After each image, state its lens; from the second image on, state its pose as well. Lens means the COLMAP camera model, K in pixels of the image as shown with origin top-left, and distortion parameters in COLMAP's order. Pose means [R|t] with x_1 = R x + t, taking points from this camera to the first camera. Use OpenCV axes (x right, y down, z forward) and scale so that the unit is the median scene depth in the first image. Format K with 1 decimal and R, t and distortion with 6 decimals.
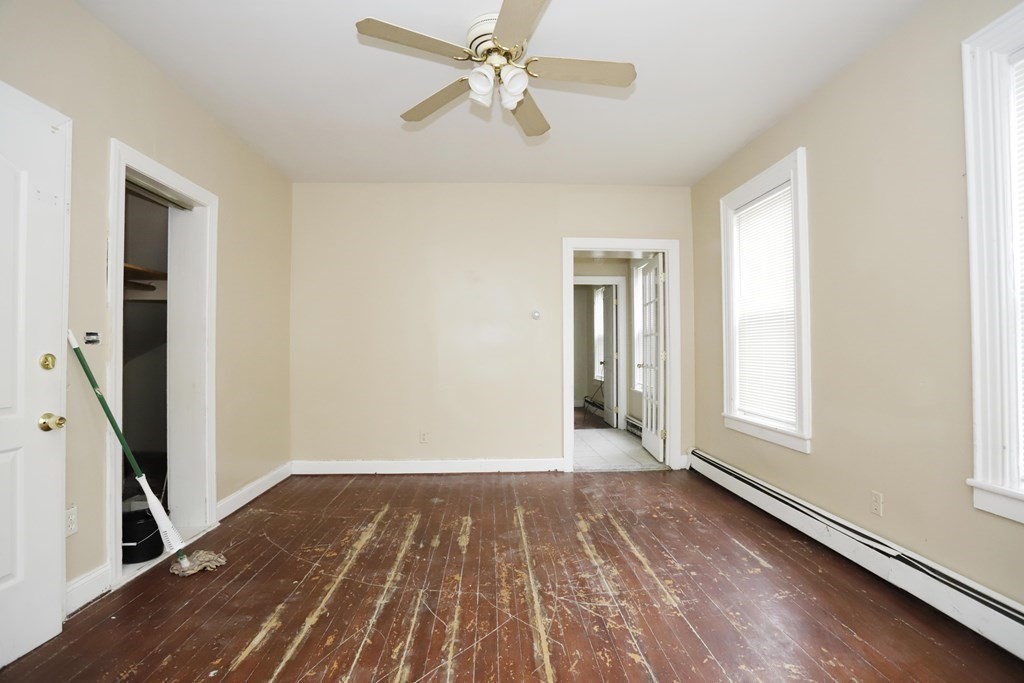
lens RADIAL K [[497.9, 0, 513.9], [0, 497.9, 345.2], [0, 0, 1]] dist [-0.043958, 0.003762]
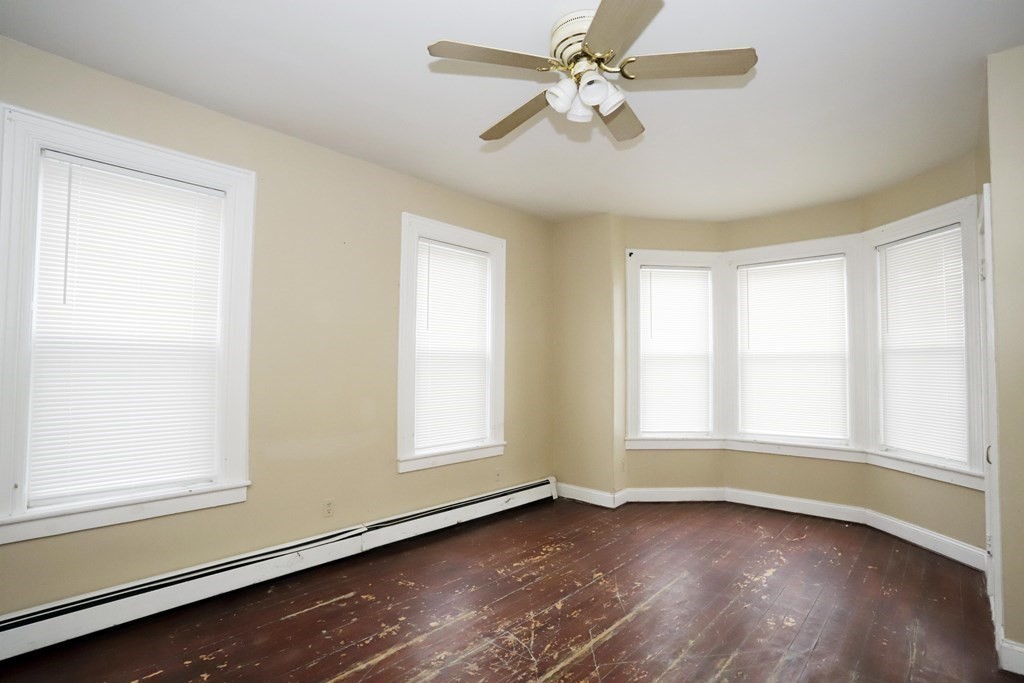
lens RADIAL K [[497.9, 0, 516.6], [0, 497.9, 347.9], [0, 0, 1]] dist [-0.043958, 0.003762]
pose [[-0.712949, 0.021728, 0.700879, -0.572468], [-0.010694, 0.999067, -0.041851, -0.048843], [-0.701134, -0.037333, -0.712051, 1.769218]]
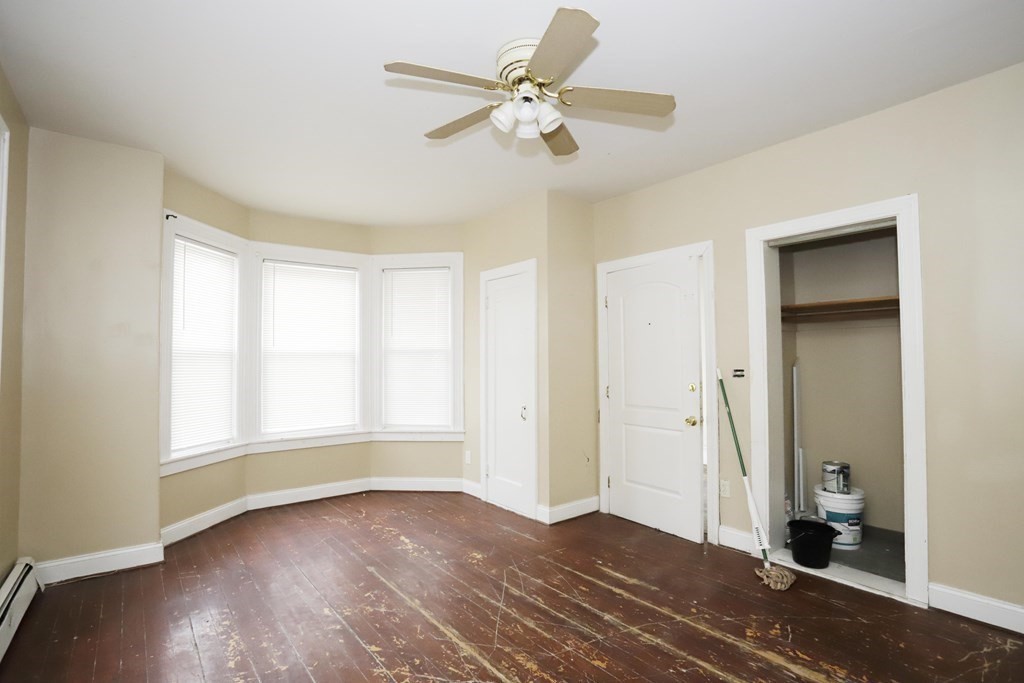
lens RADIAL K [[497.9, 0, 517.8], [0, 497.9, 343.9], [0, 0, 1]] dist [-0.043958, 0.003762]
pose [[-0.811006, -0.013344, -0.584886, 0.559996], [0.014931, 0.998942, -0.043495, -0.048845], [0.584848, -0.044008, -0.809948, 1.829868]]
